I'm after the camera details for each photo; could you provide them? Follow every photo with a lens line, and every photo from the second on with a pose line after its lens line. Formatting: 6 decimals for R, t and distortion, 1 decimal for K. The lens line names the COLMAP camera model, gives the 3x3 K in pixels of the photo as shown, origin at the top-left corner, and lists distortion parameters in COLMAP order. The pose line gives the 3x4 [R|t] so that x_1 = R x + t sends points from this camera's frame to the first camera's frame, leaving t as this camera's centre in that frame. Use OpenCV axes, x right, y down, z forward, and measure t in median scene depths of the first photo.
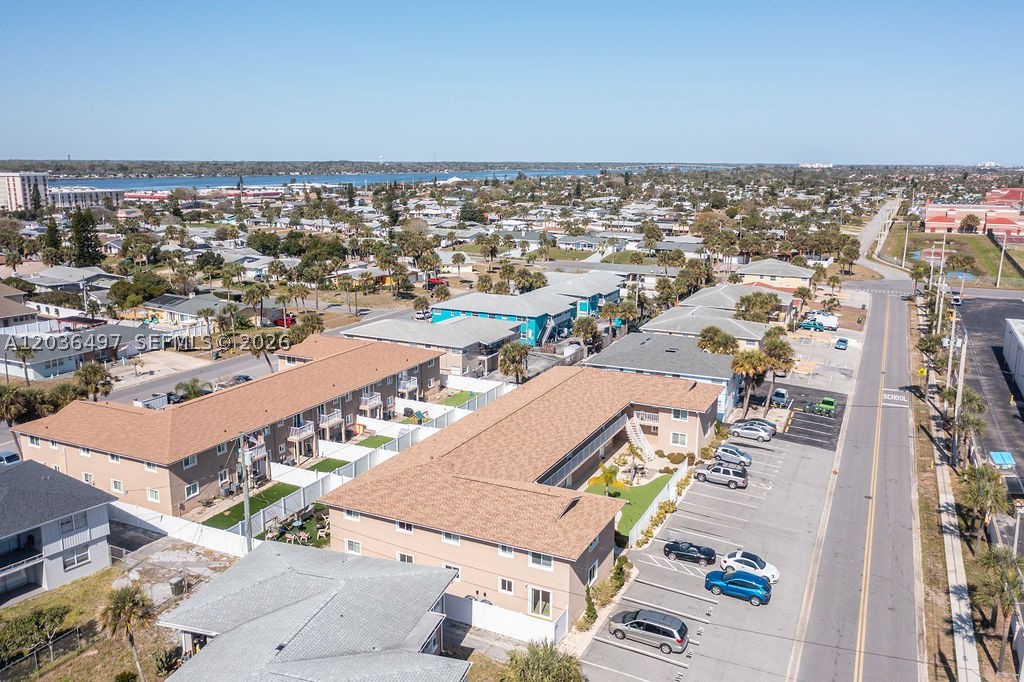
lens RADIAL K [[819.5, 0, 508.9], [0, 819.5, 340.7], [0, 0, 1]] dist [-0.015006, 0.017150]
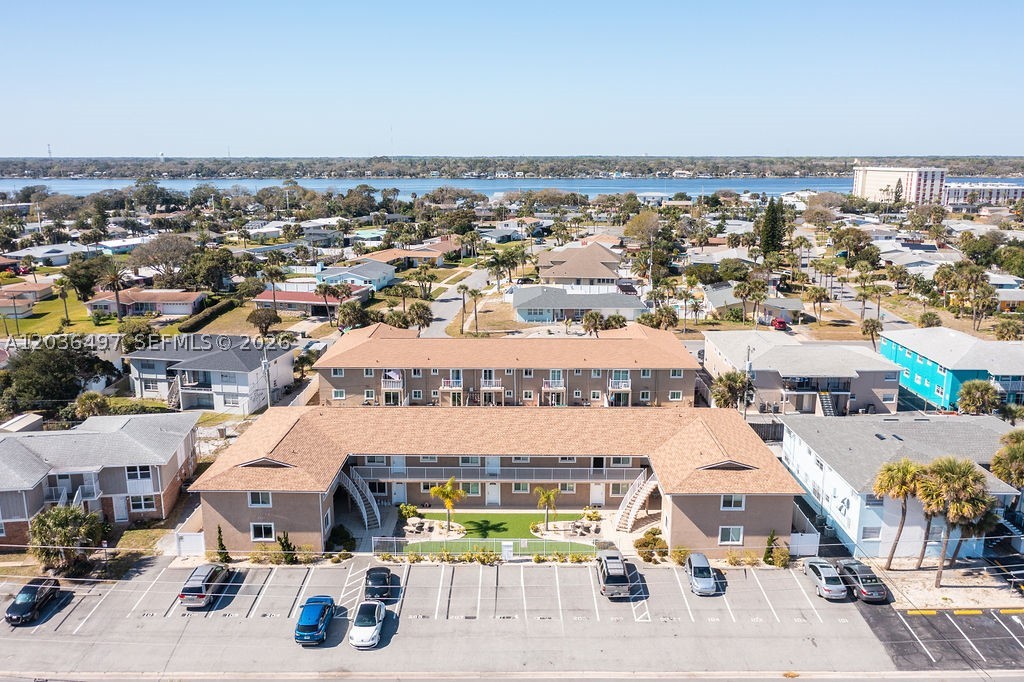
lens RADIAL K [[819.5, 0, 505.4], [0, 819.5, 341.7], [0, 0, 1]] dist [-0.015006, 0.017150]
pose [[0.419347, 0.193671, -0.886927, 0.669469], [-0.189285, 0.974160, 0.123224, -0.089361], [0.887874, 0.116208, 0.445170, 0.453391]]
